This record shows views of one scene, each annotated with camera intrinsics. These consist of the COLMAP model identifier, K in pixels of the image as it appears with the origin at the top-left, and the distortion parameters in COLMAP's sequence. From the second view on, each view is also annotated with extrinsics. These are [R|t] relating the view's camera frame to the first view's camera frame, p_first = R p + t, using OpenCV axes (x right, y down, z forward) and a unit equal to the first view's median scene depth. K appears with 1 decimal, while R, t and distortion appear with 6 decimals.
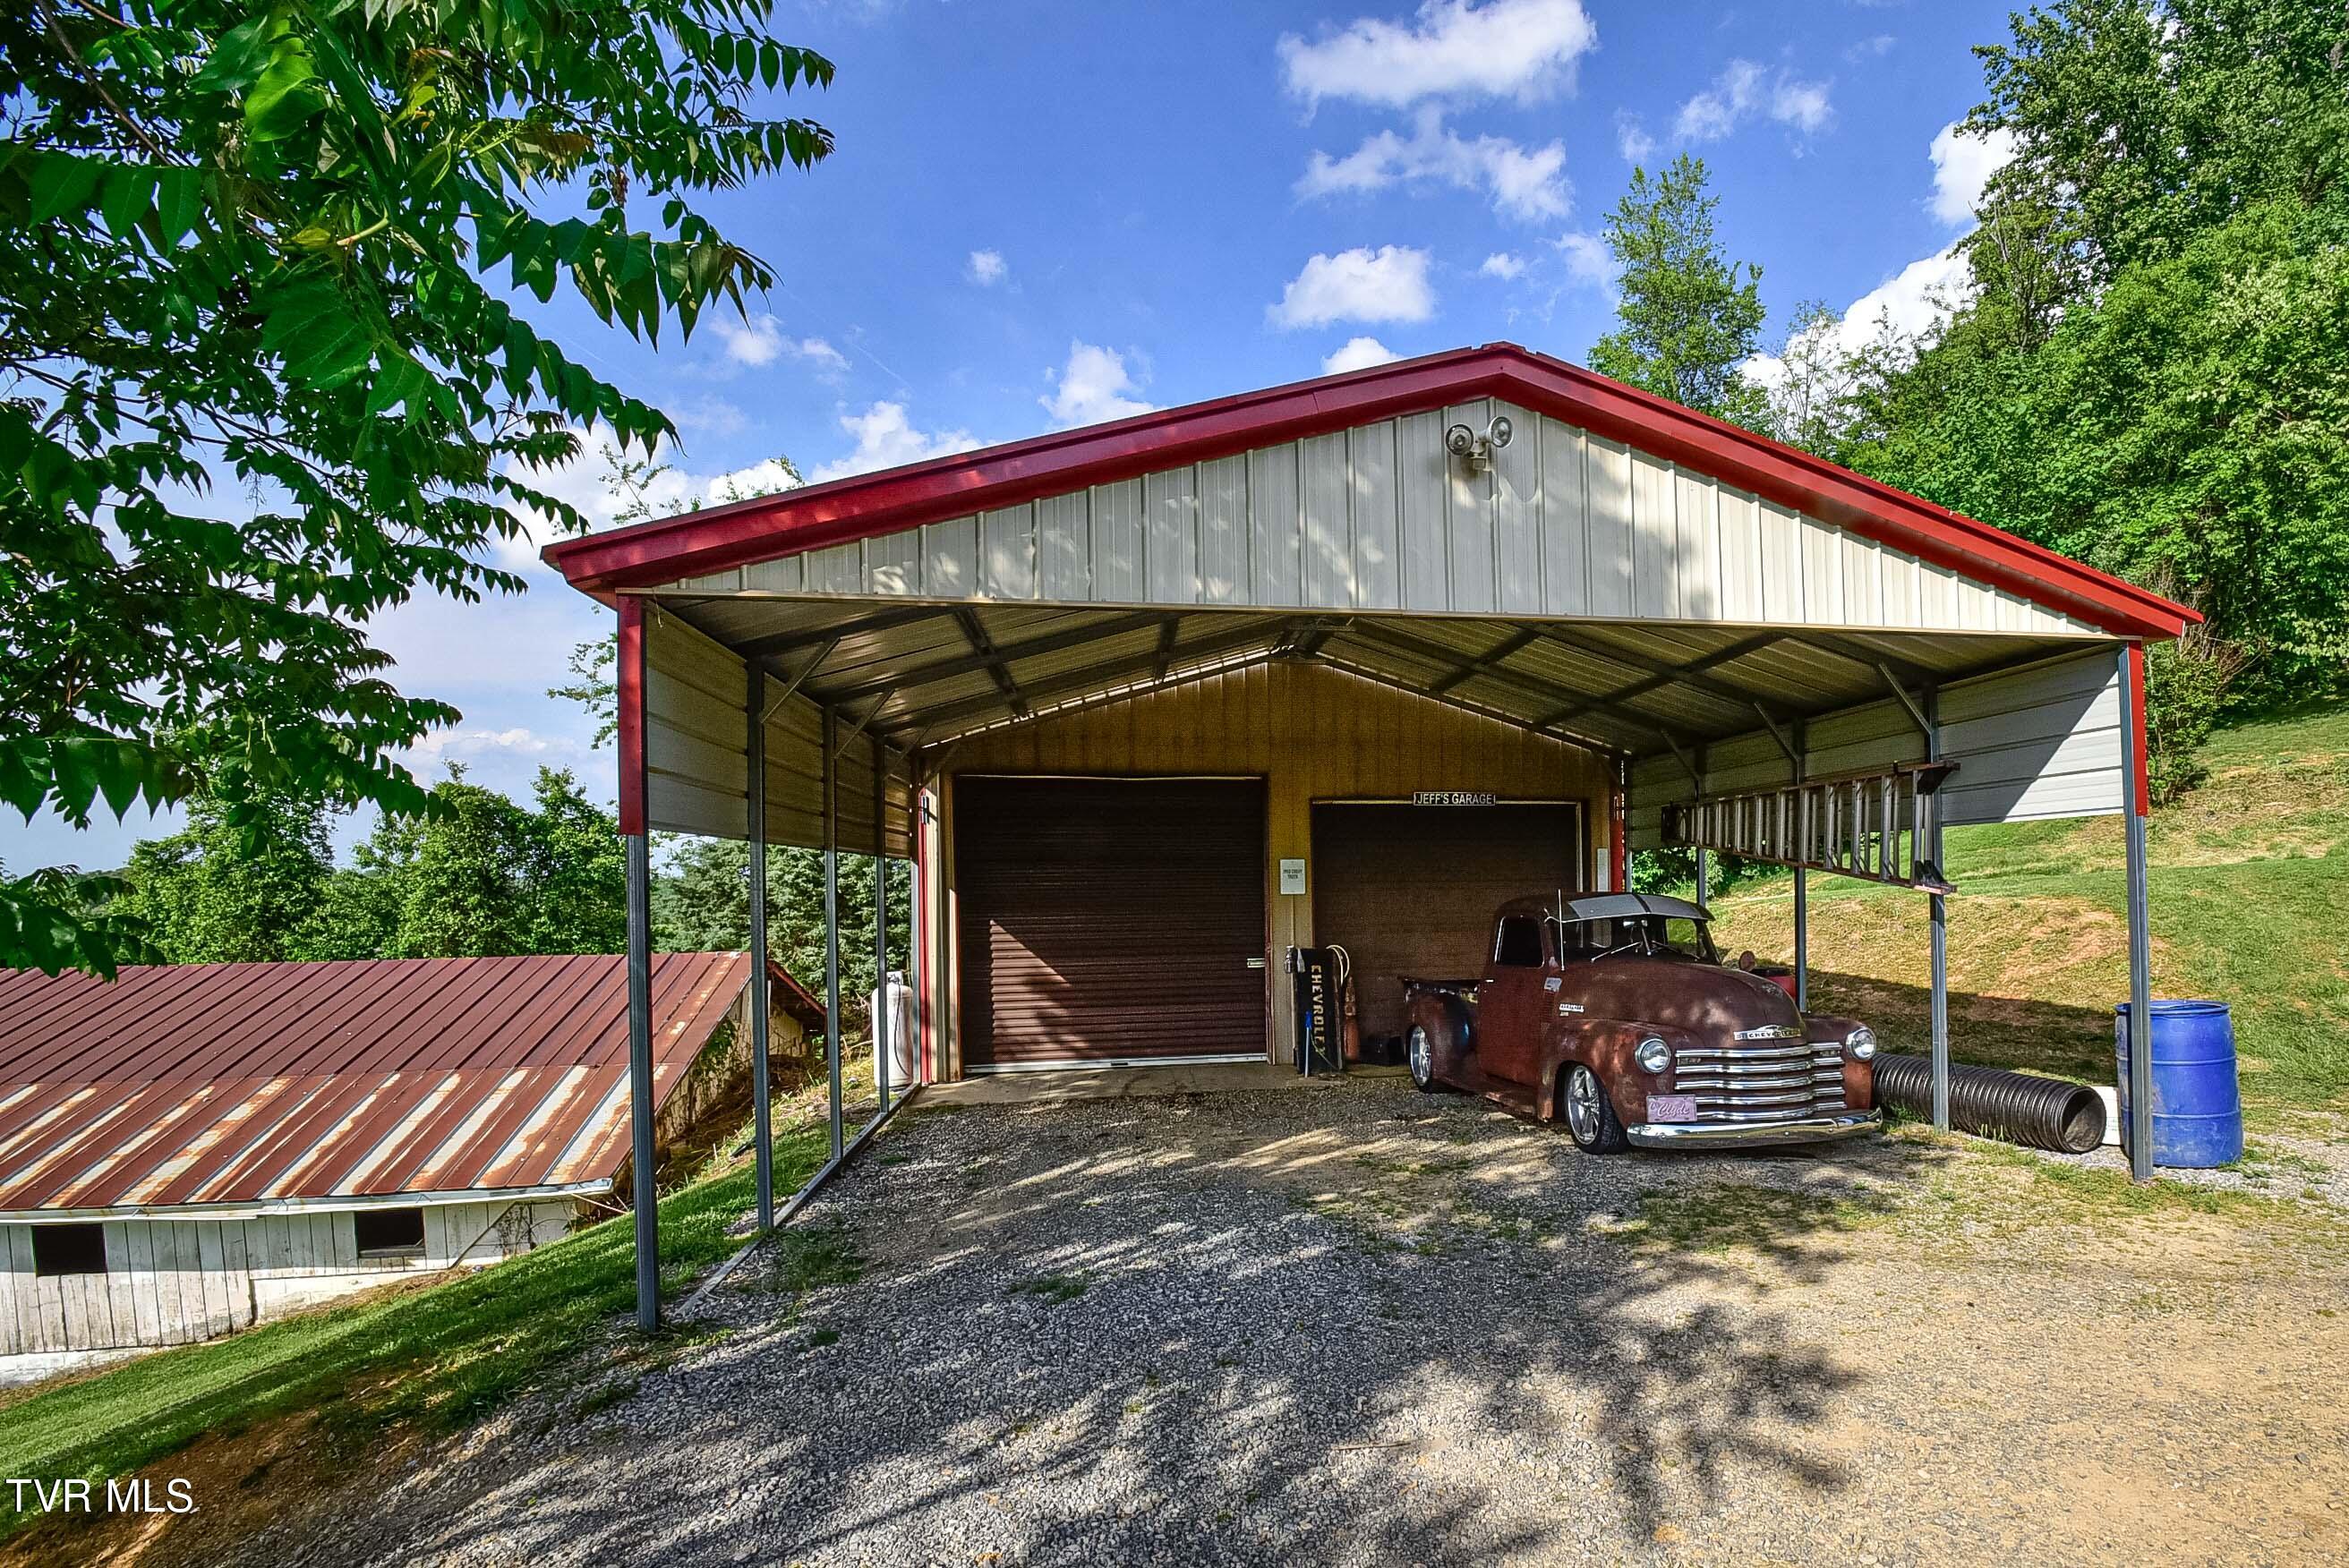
lens RADIAL K [[1158.3, 0, 1172.4], [0, 1158.3, 861.7], [0, 0, 1]] dist [-0.027989, 0.000223]
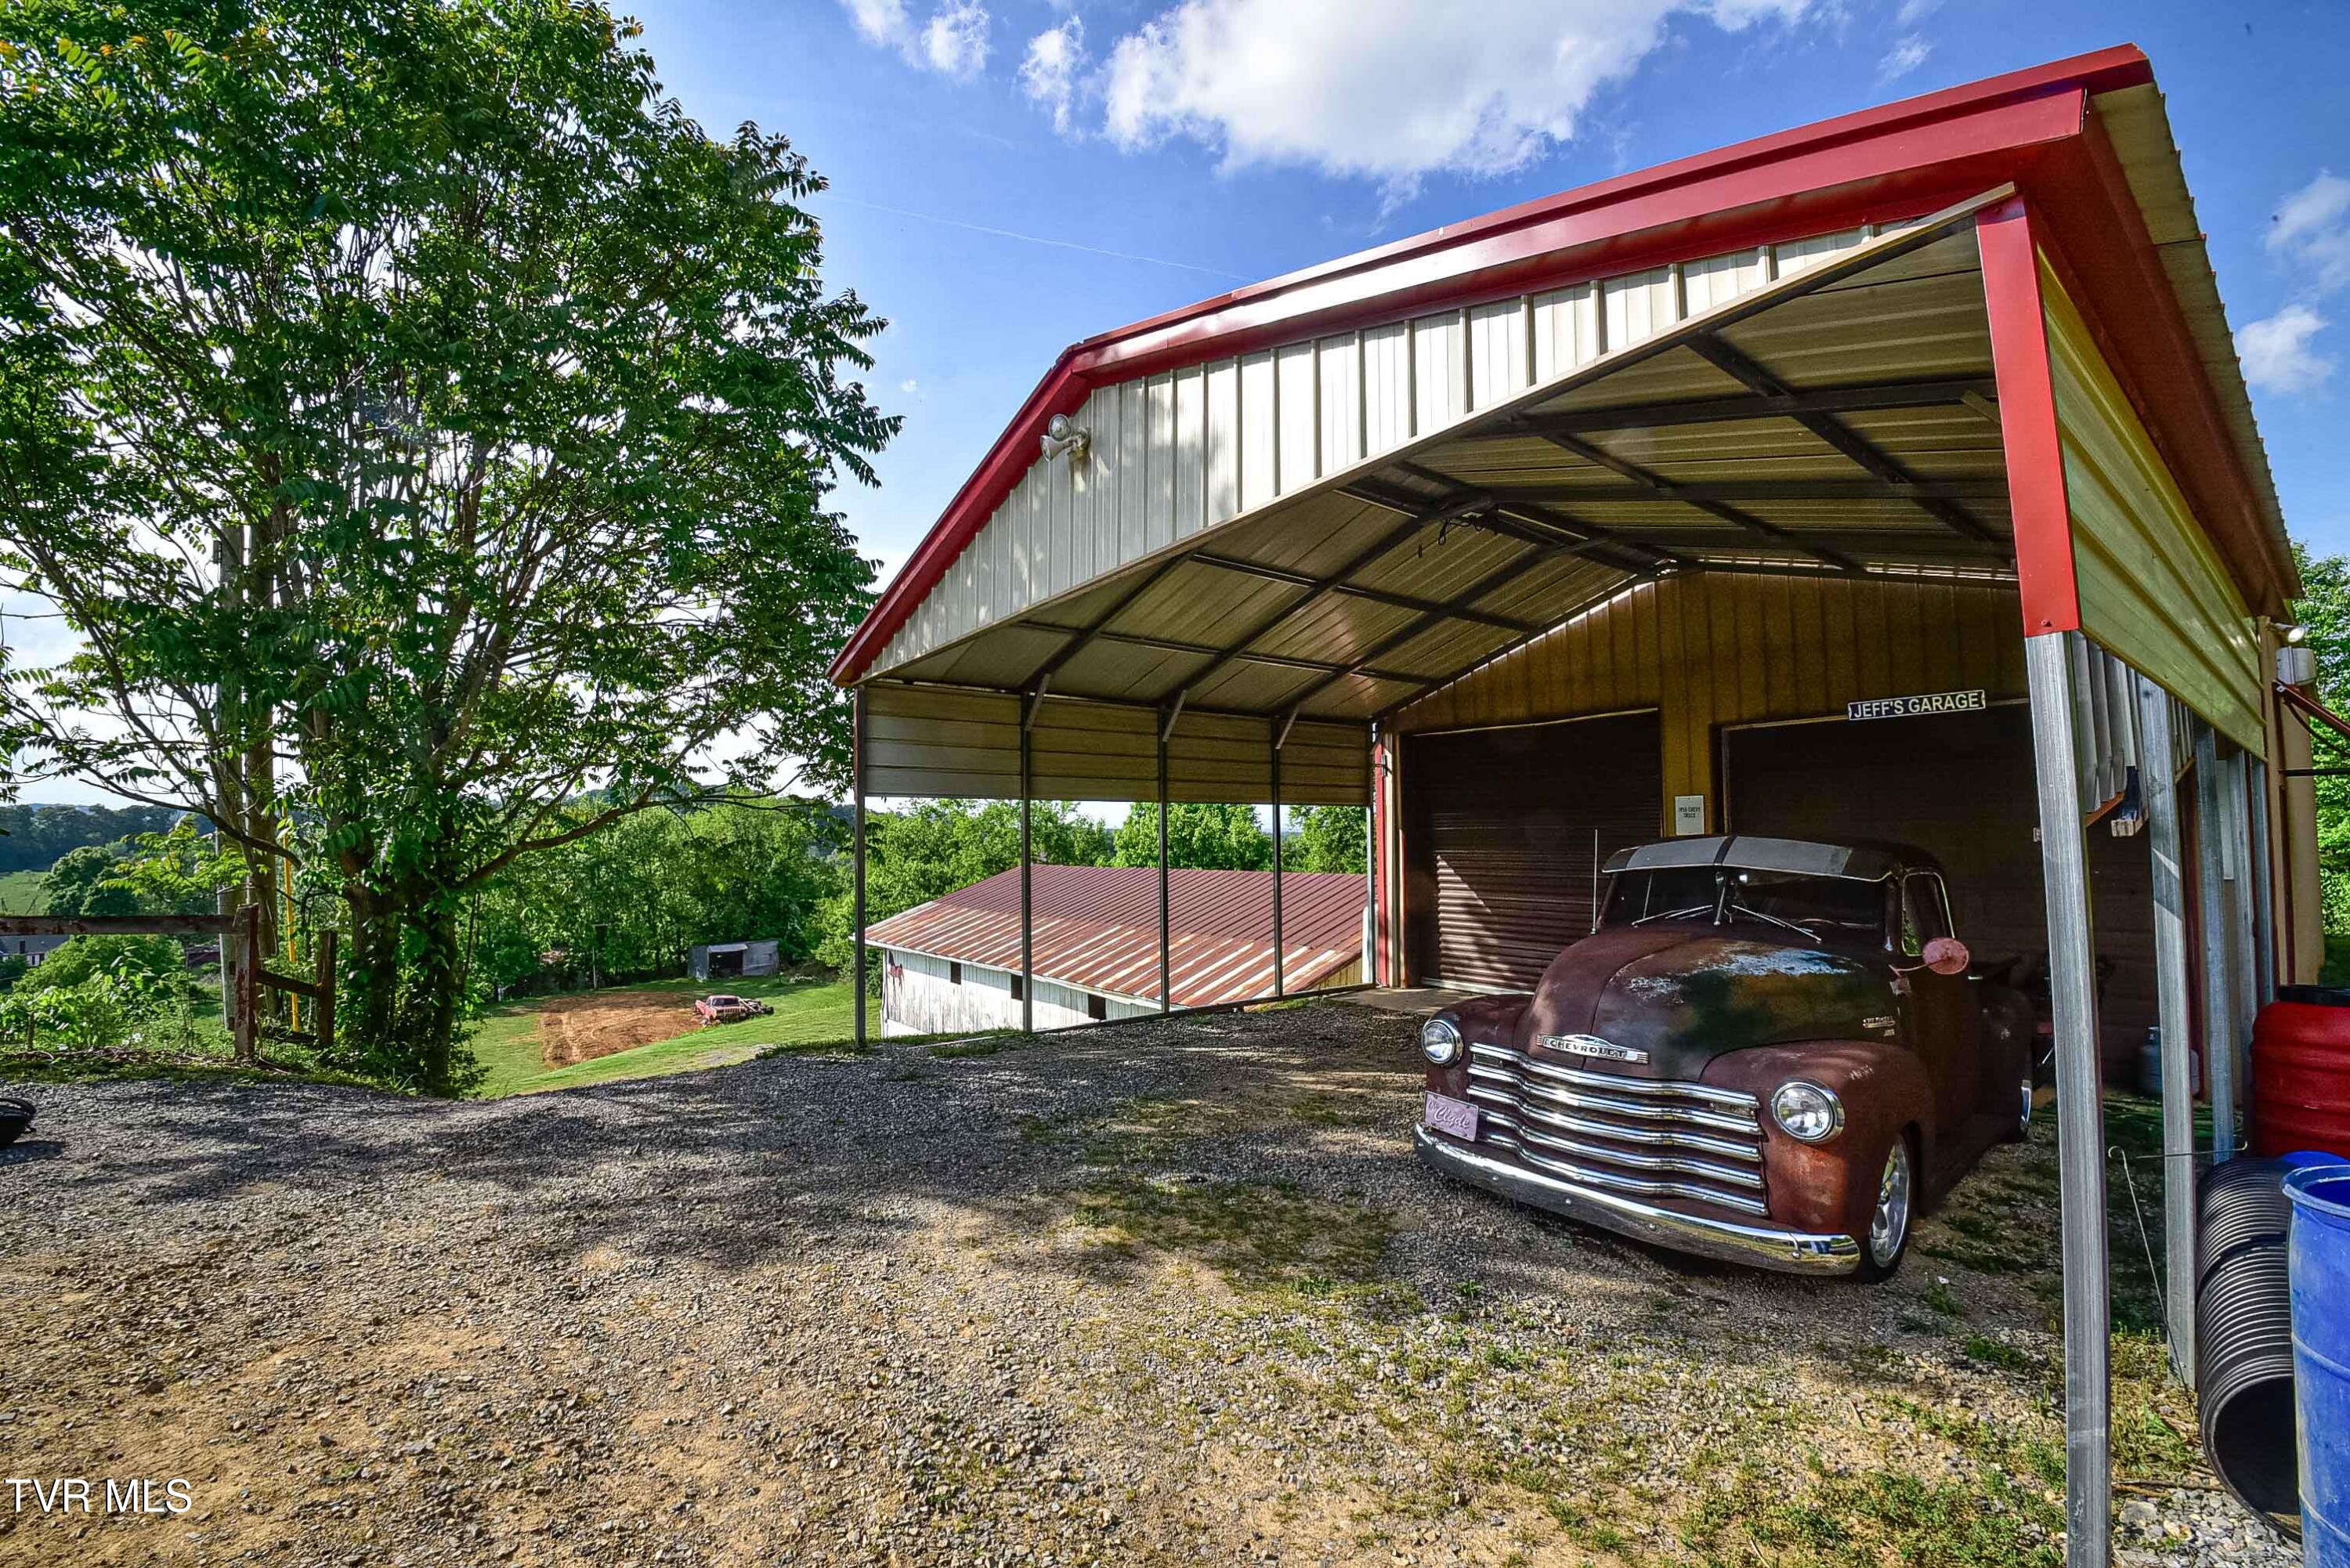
lens RADIAL K [[923.9, 0, 1175.0], [0, 923.9, 784.0], [0, 0, 1]] dist [-0.001073, -0.000102]
pose [[0.467826, -0.040986, -0.882870, 0.570918], [0.018153, 0.999159, -0.036766, 0.007920], [0.883634, 0.001173, 0.468176, 0.346062]]
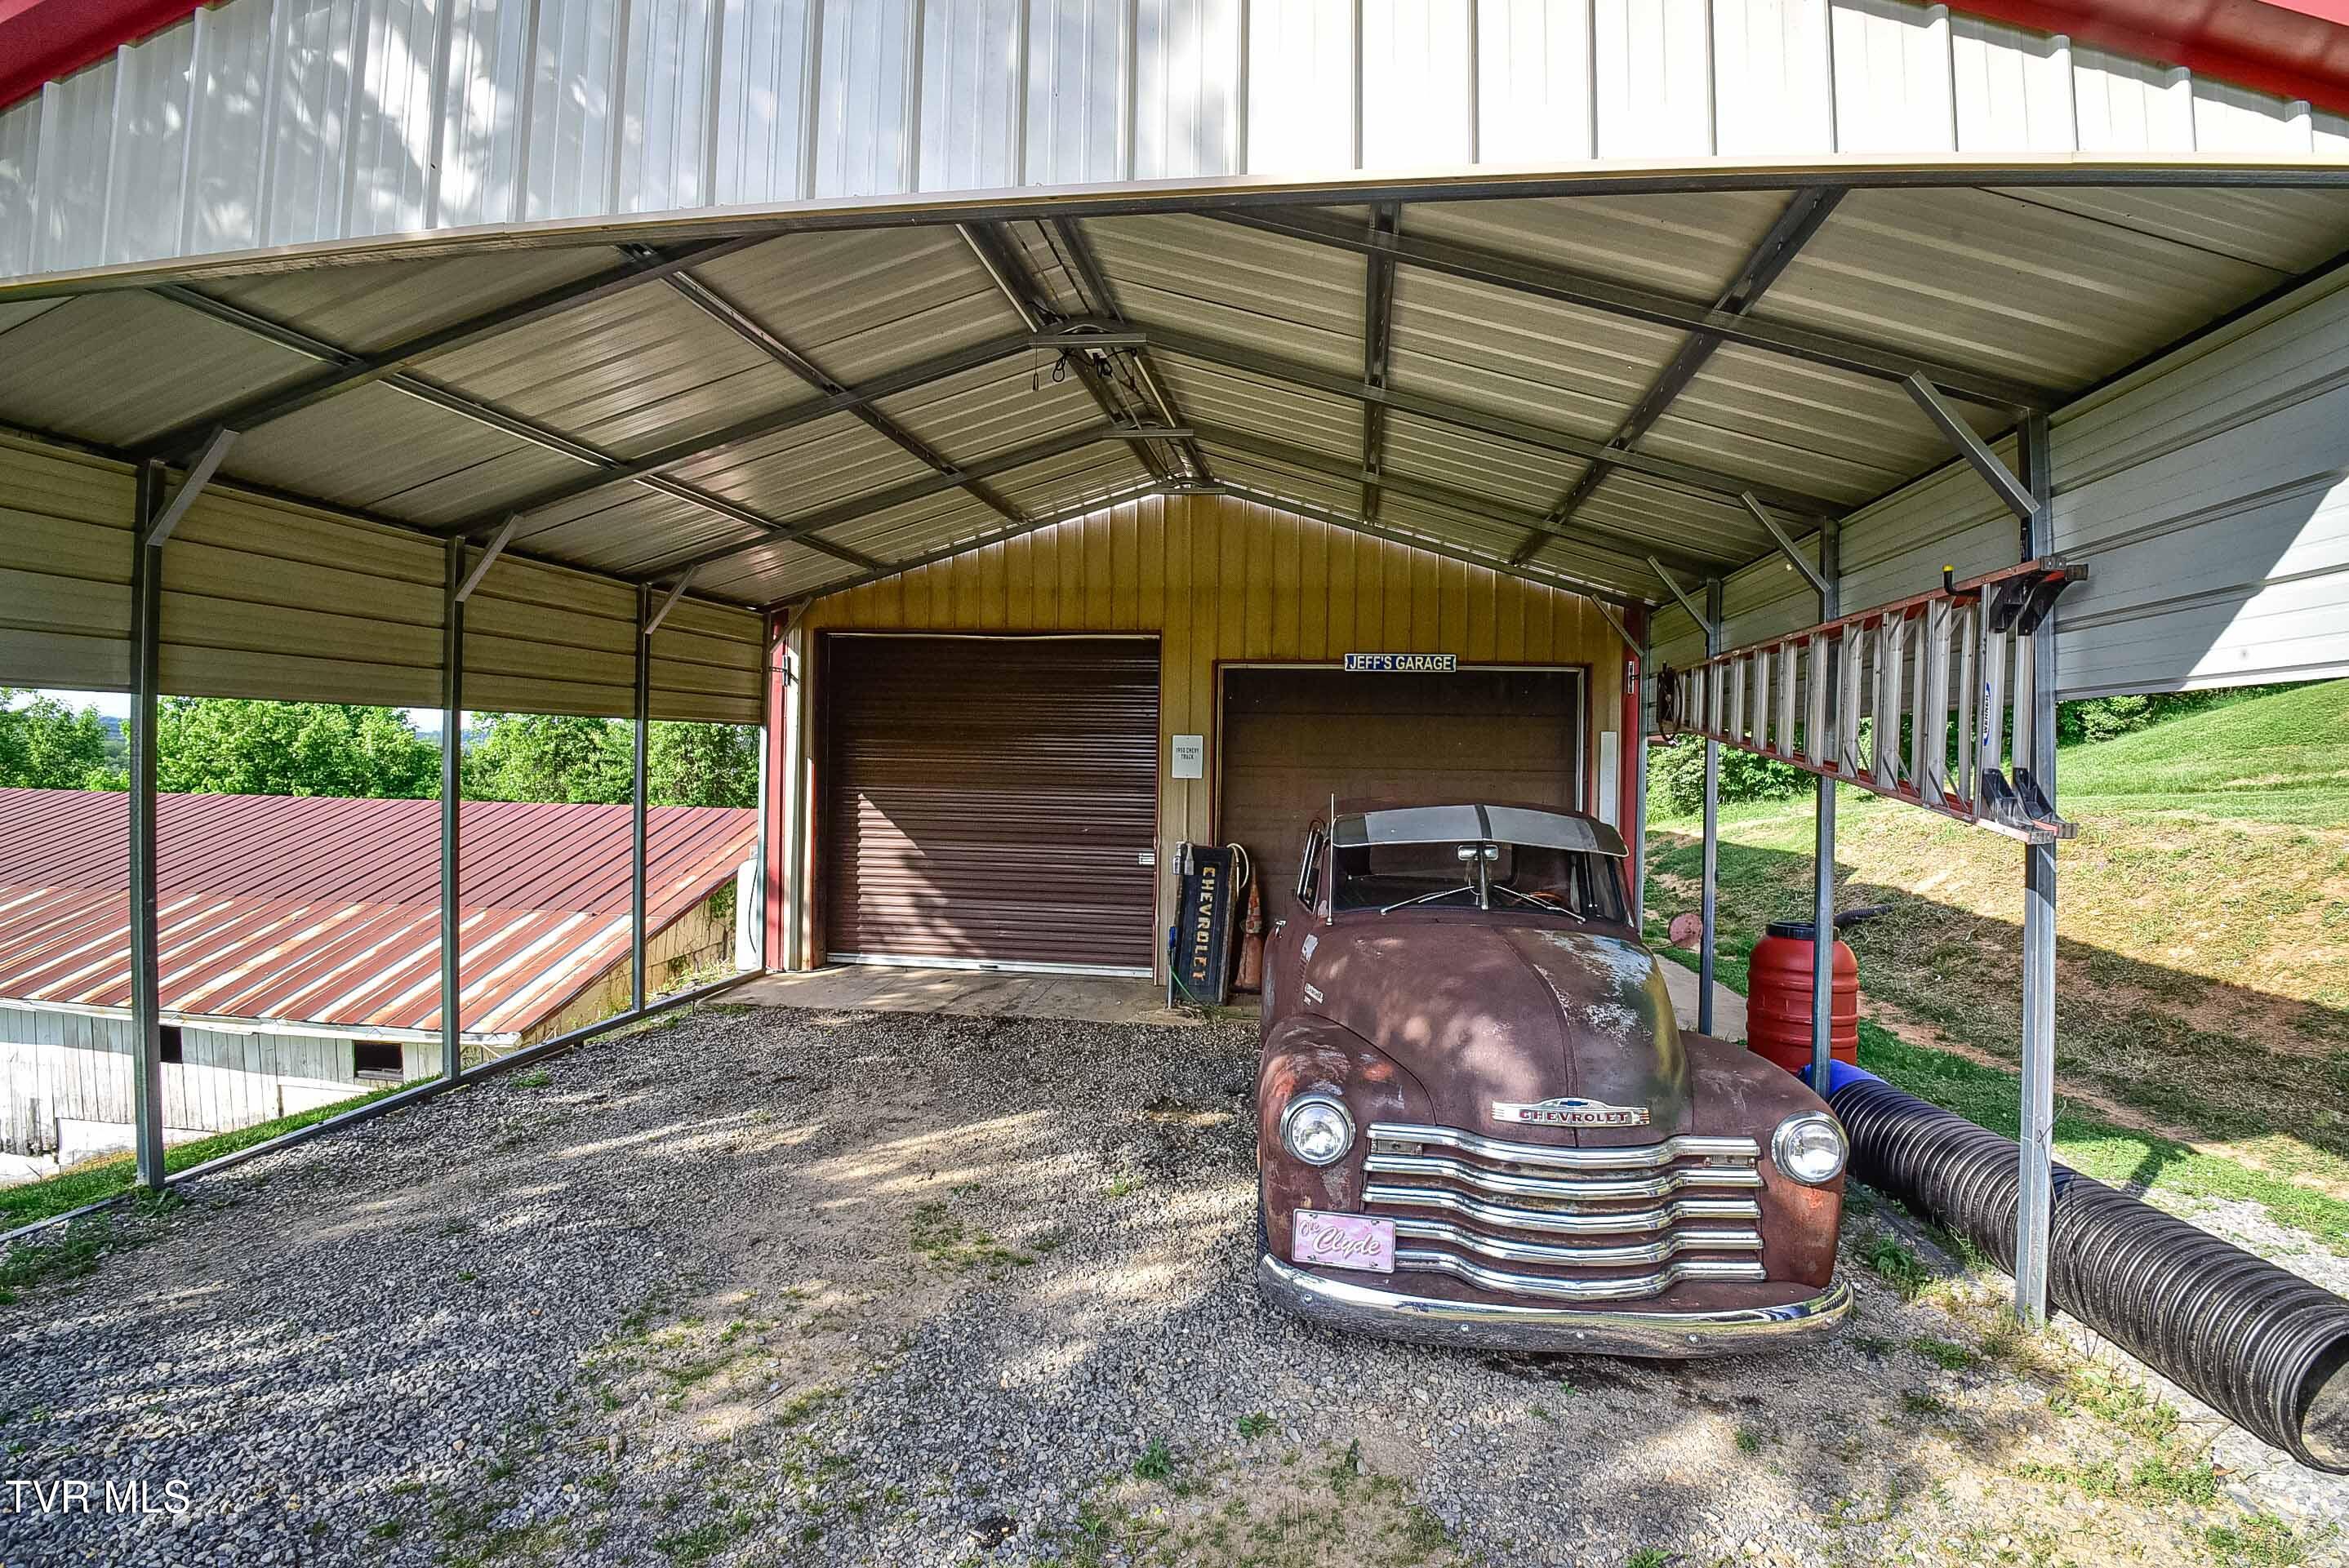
lens RADIAL K [[975.1, 0, 1170.9], [0, 975.1, 725.5], [0, 0, 1]] dist [-0.024391, -0.005774]
pose [[0.960103, 0.023371, -0.278667, 0.299935], [-0.025519, 0.999666, -0.004083, -0.006124], [0.278479, 0.011032, 0.960379, 0.357135]]
